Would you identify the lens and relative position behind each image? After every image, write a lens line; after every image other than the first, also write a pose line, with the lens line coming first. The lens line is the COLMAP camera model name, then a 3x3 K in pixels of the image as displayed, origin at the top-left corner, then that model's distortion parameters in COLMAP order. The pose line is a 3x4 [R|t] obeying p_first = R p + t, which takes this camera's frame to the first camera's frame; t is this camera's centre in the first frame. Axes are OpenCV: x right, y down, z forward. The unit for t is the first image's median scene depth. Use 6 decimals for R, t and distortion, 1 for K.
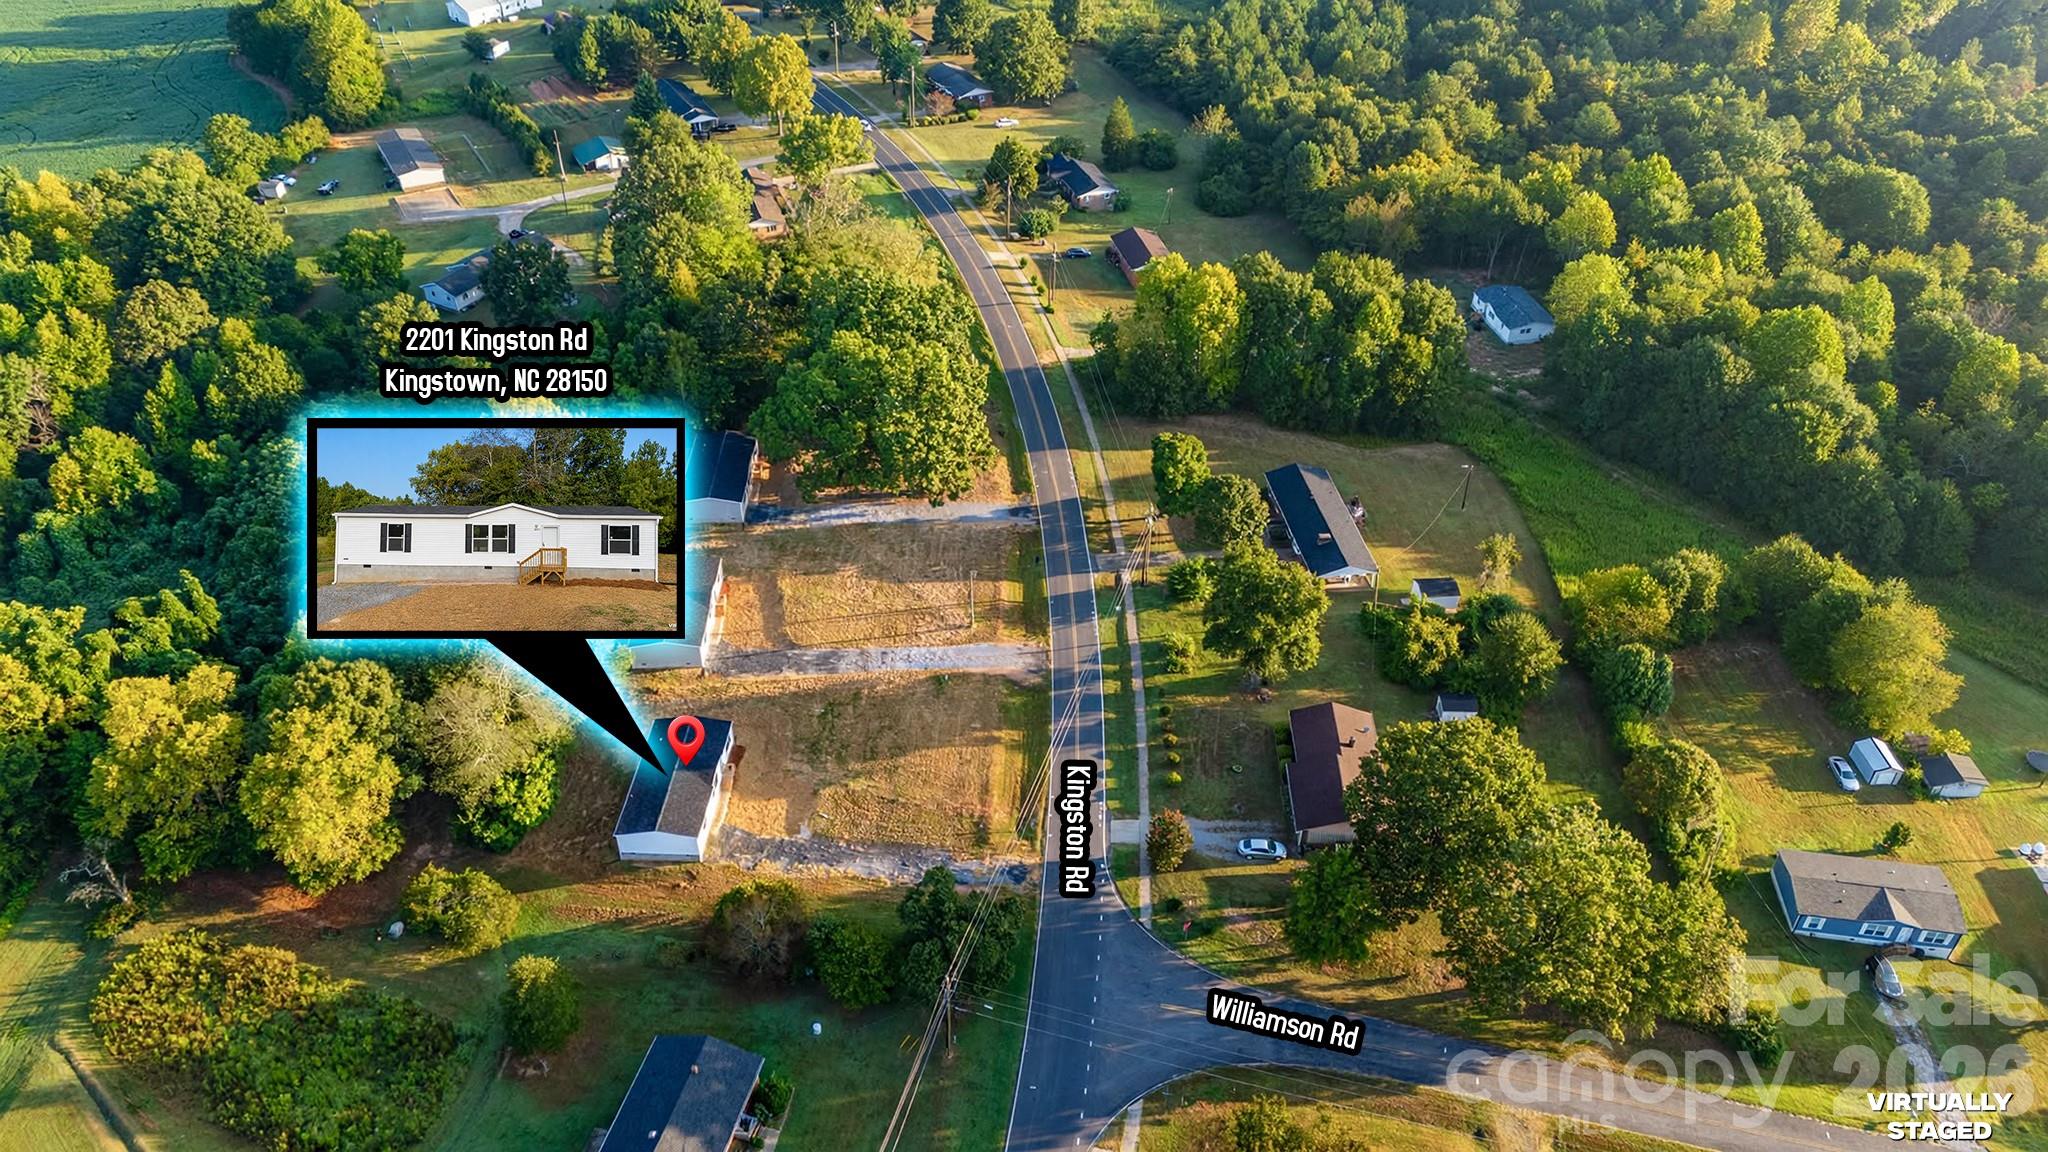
lens RADIAL K [[1538.4, 0, 1021.0], [0, 1538.4, 565.5], [0, 0, 1]] dist [-0.000062, -0.003723]
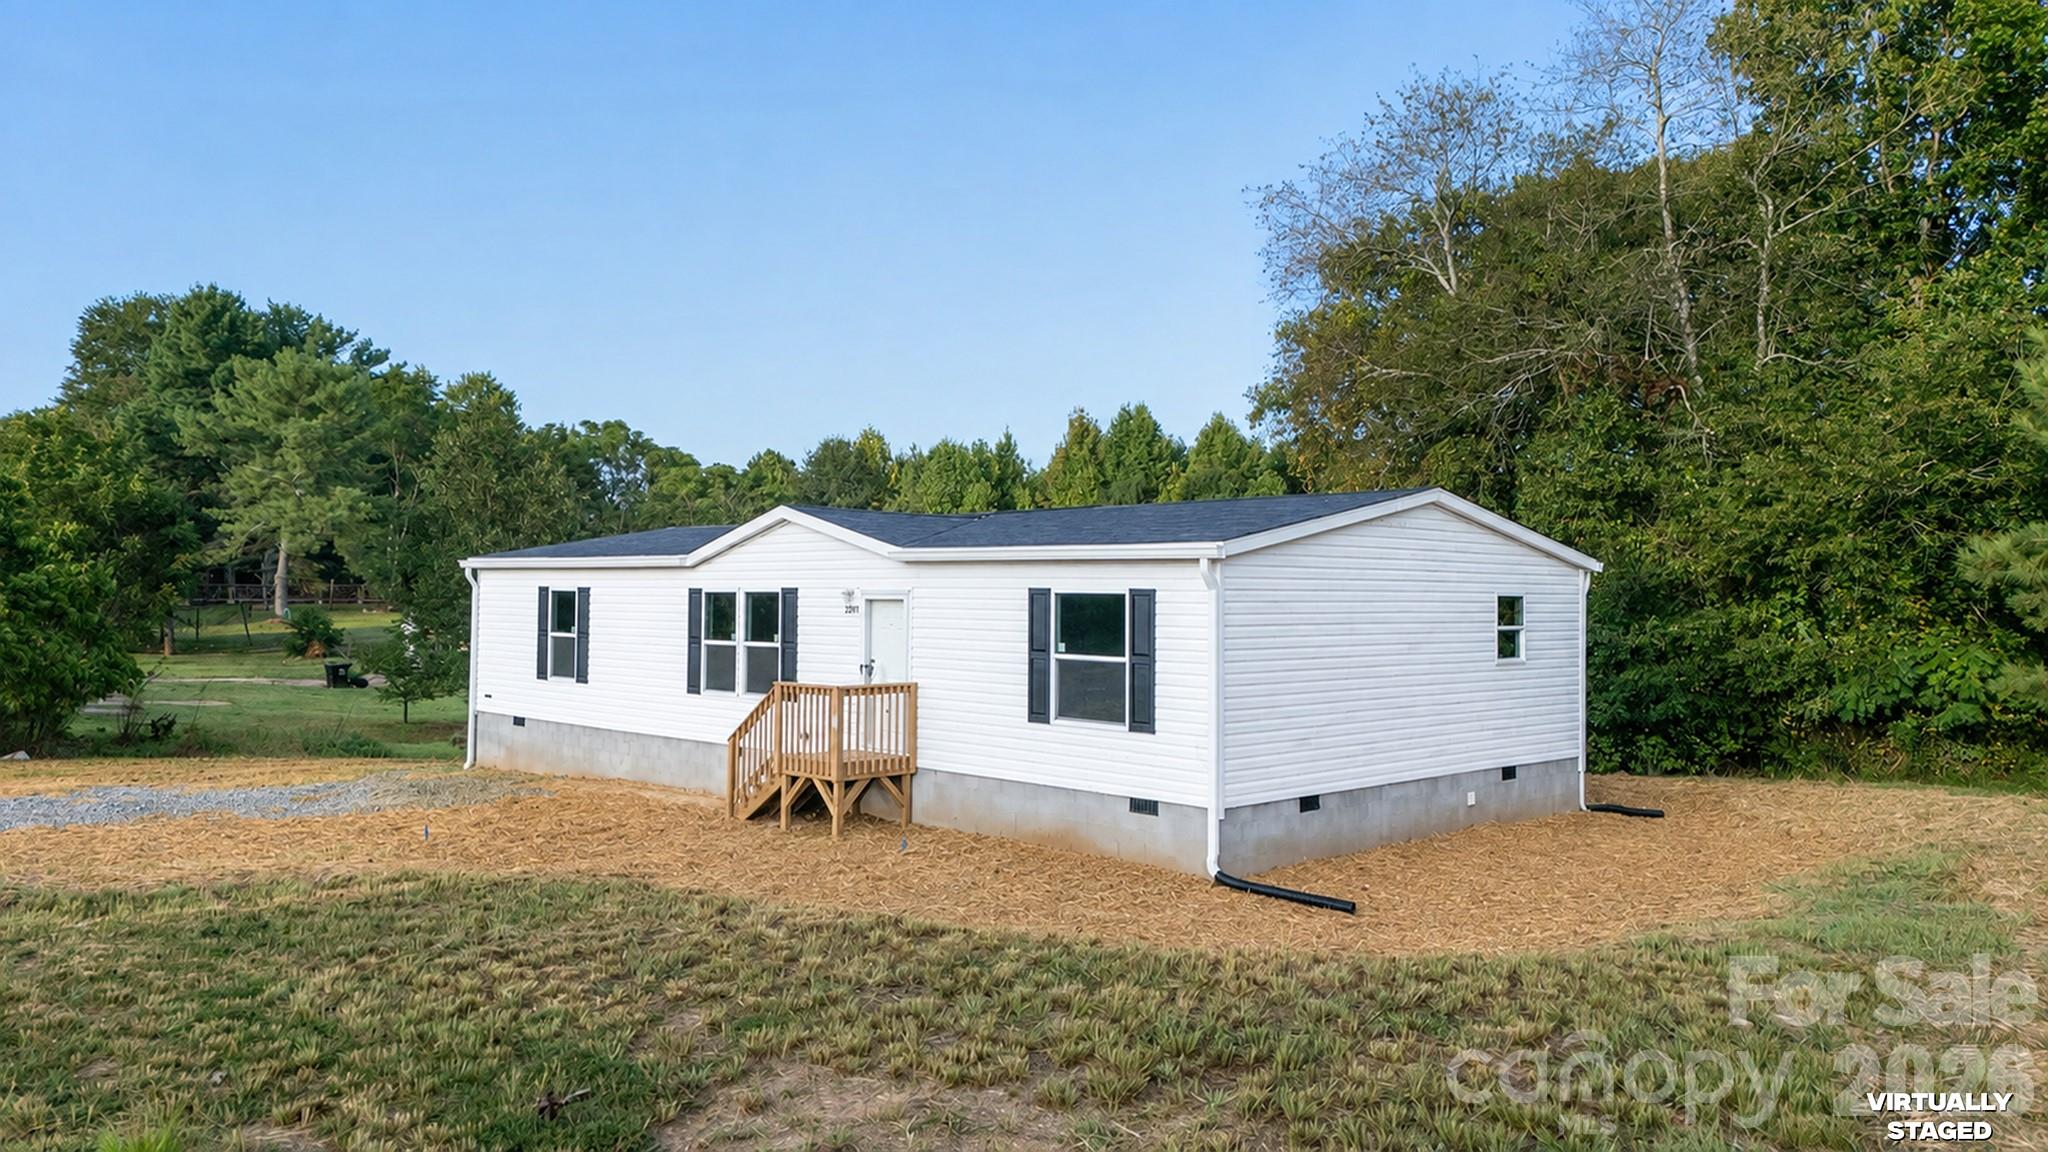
lens RADIAL K [[1538.4, 0, 1025.1], [0, 1538.4, 579.6], [0, 0, 1]] dist [-0.000062, -0.003723]
pose [[0.745043, -0.011838, -0.666911, -0.125014], [0.006790, 0.999925, -0.010163, -0.025332], [0.666982, 0.003043, 0.745068, 0.834633]]
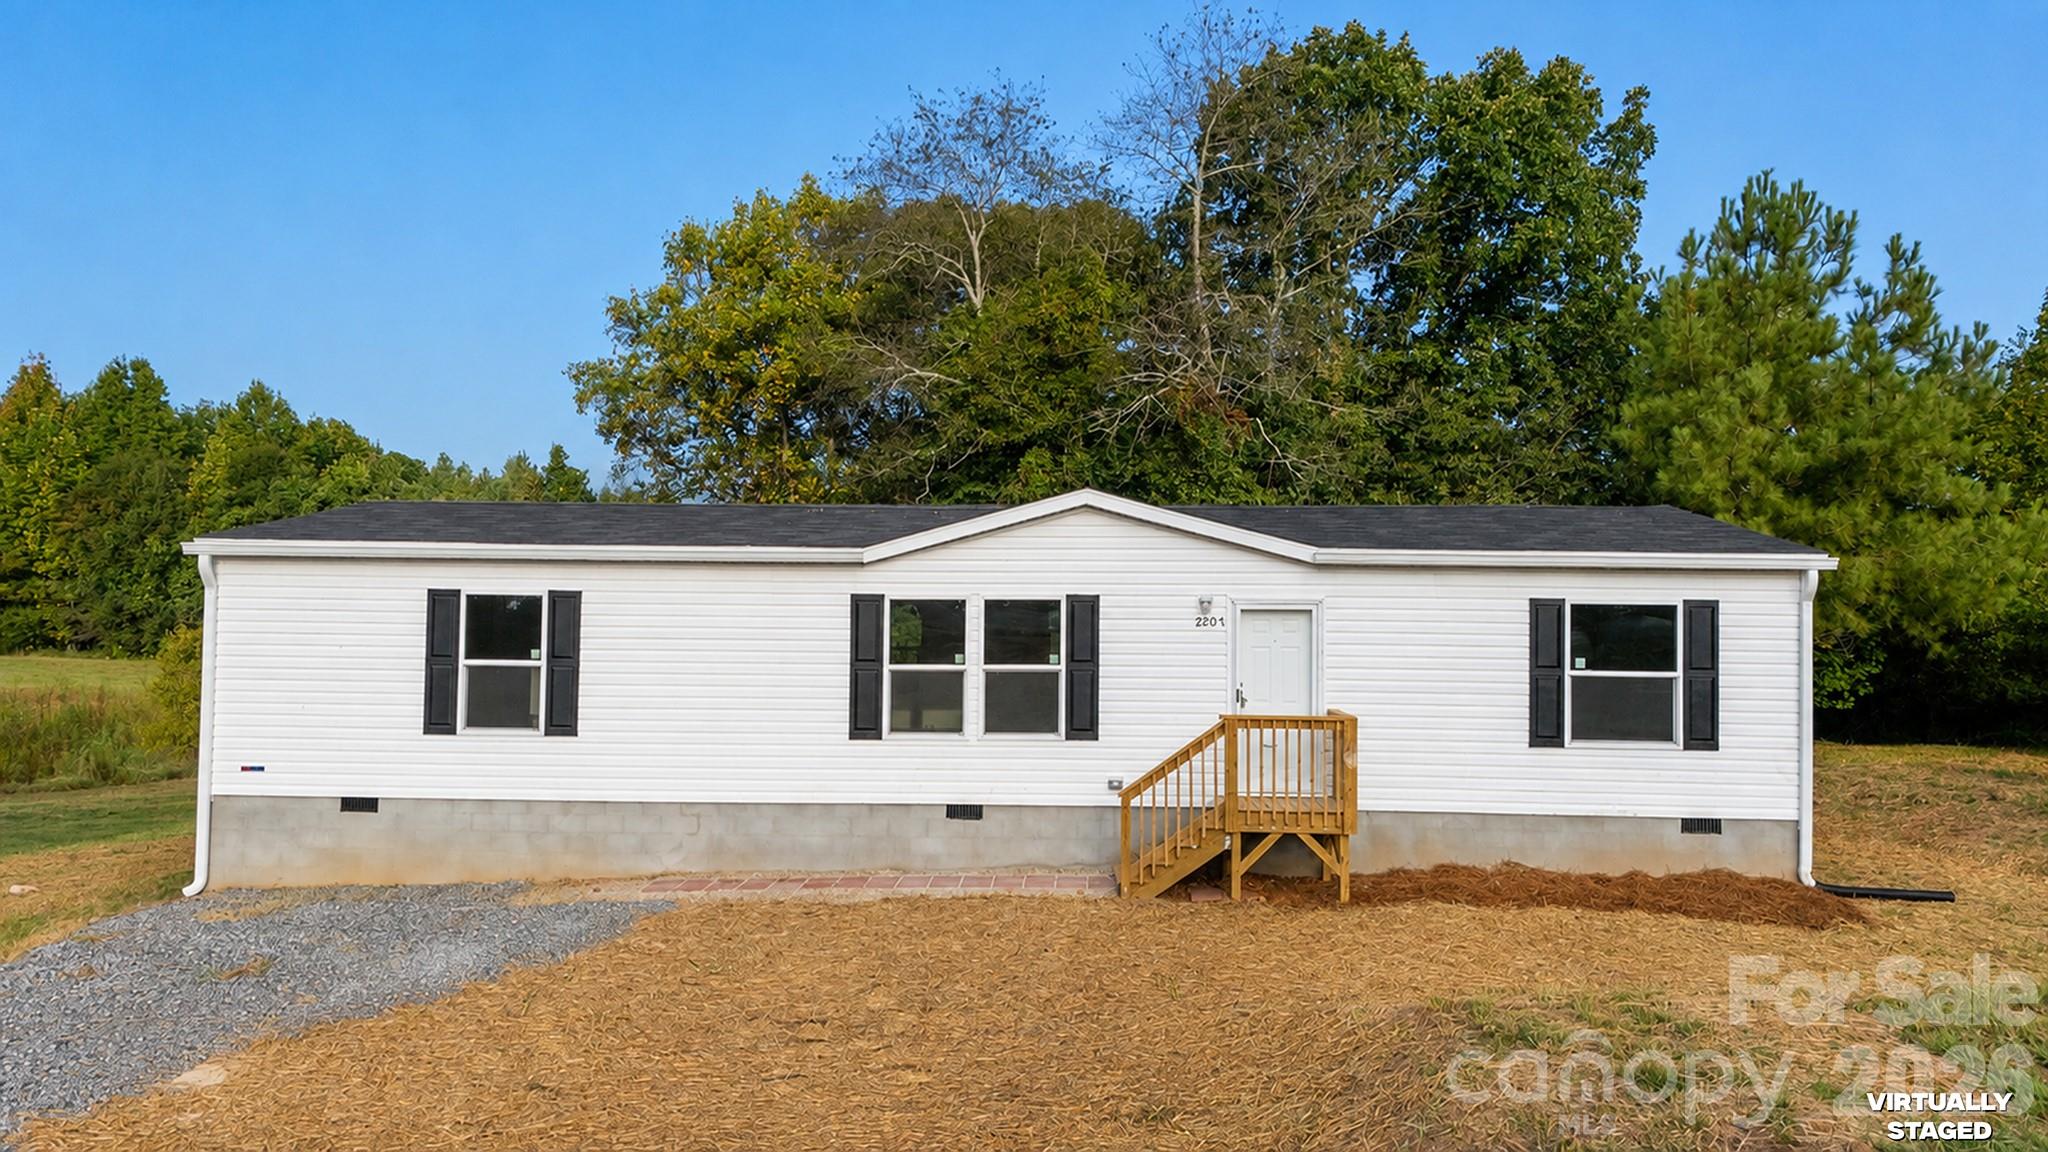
lens RADIAL K [[1538.4, 0, 1019.6], [0, 1538.4, 586.4], [0, 0, 1]] dist [-0.000062, -0.003723]
pose [[0.999999, -0.000378, 0.001023, -0.339399], [0.000381, 0.999995, -0.002999, -0.027390], [-0.001022, 0.002999, 0.999995, 0.799830]]
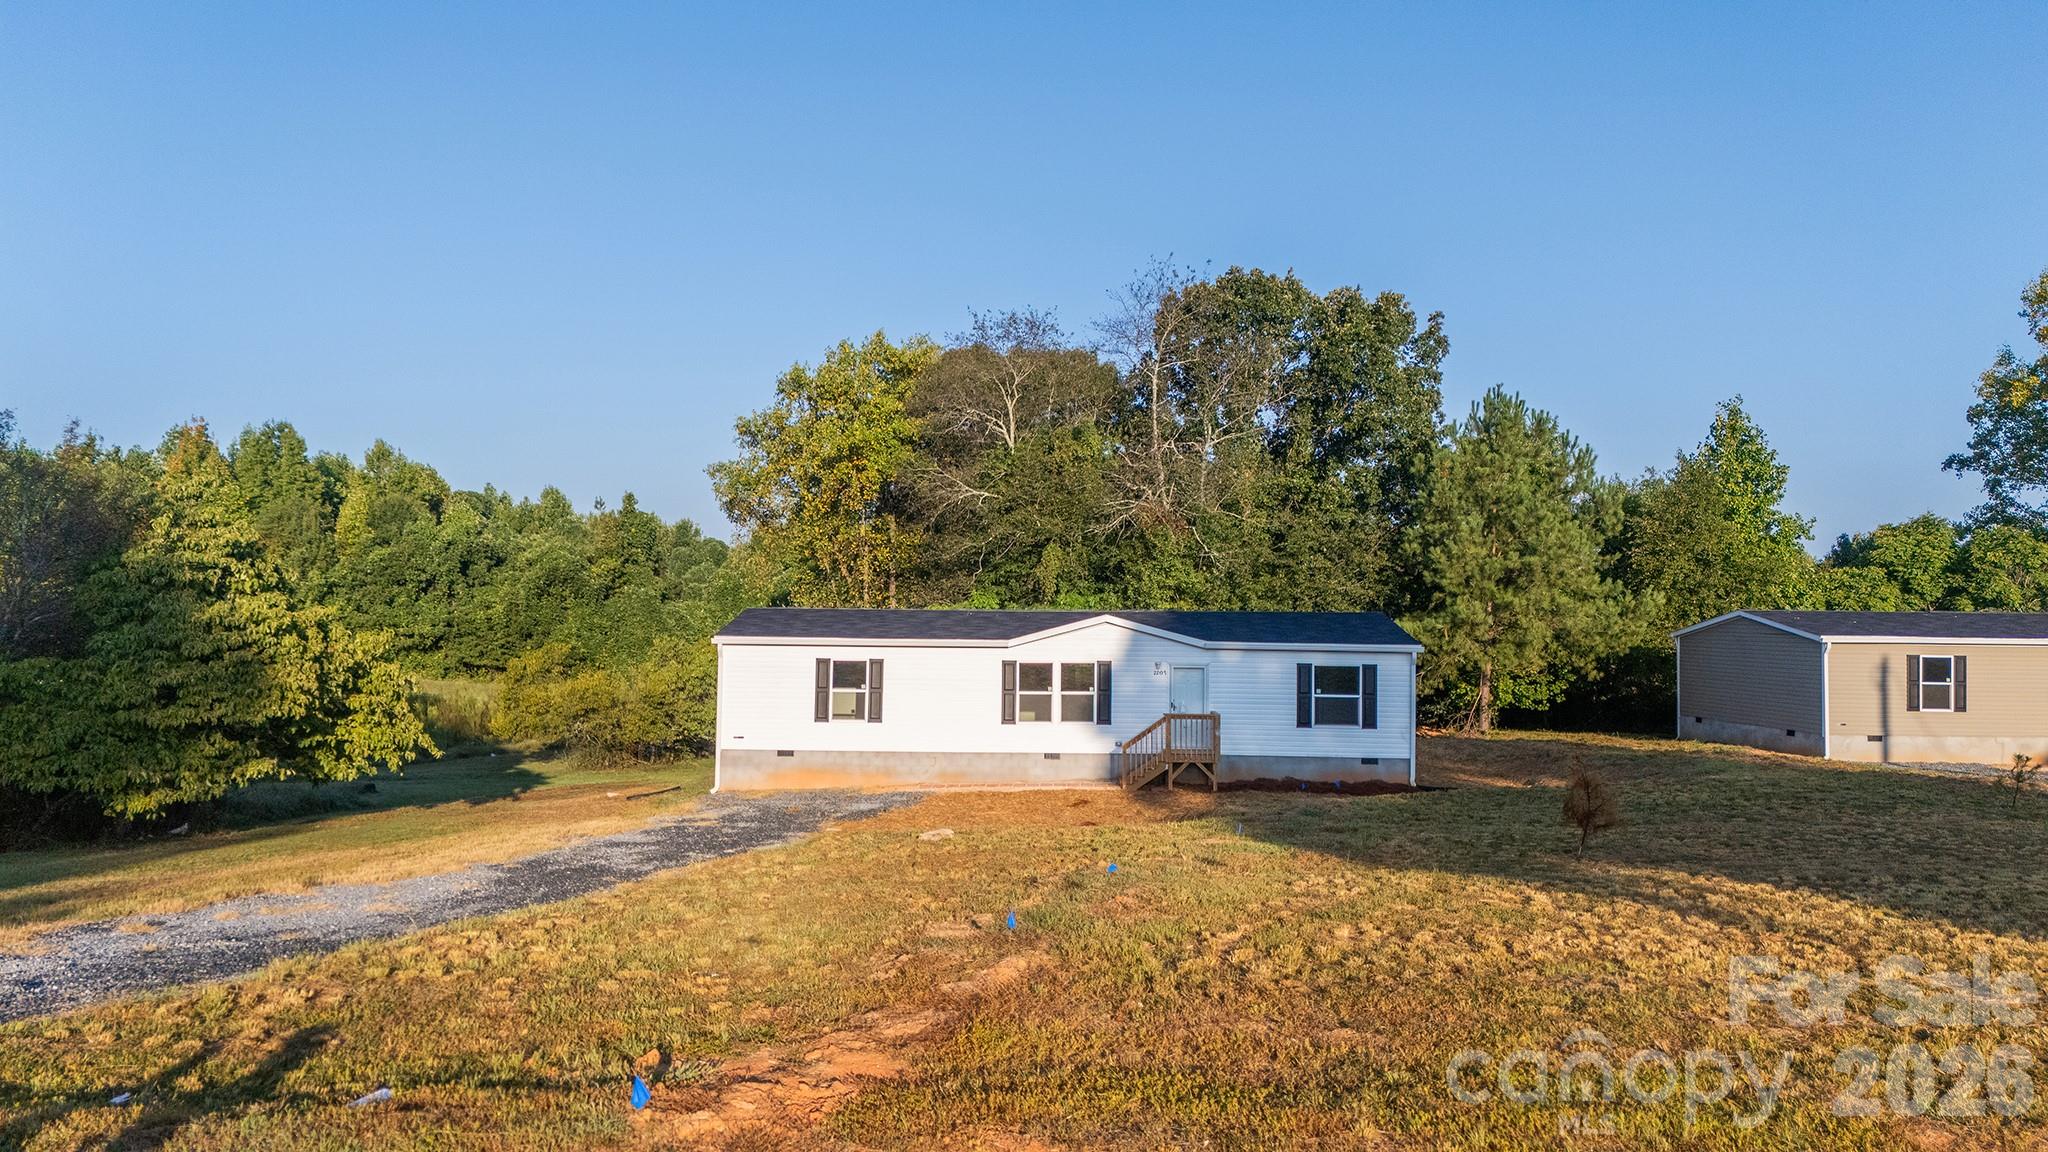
lens RADIAL K [[1538.4, 0, 1031.0], [0, 1538.4, 577.5], [0, 0, 1]] dist [-0.000062, -0.003723]
pose [[0.999366, 0.002332, 0.035535, -0.369649], [-0.001993, 0.999952, -0.009569, -0.047725], [-0.035555, 0.009492, 0.999323, 0.538359]]
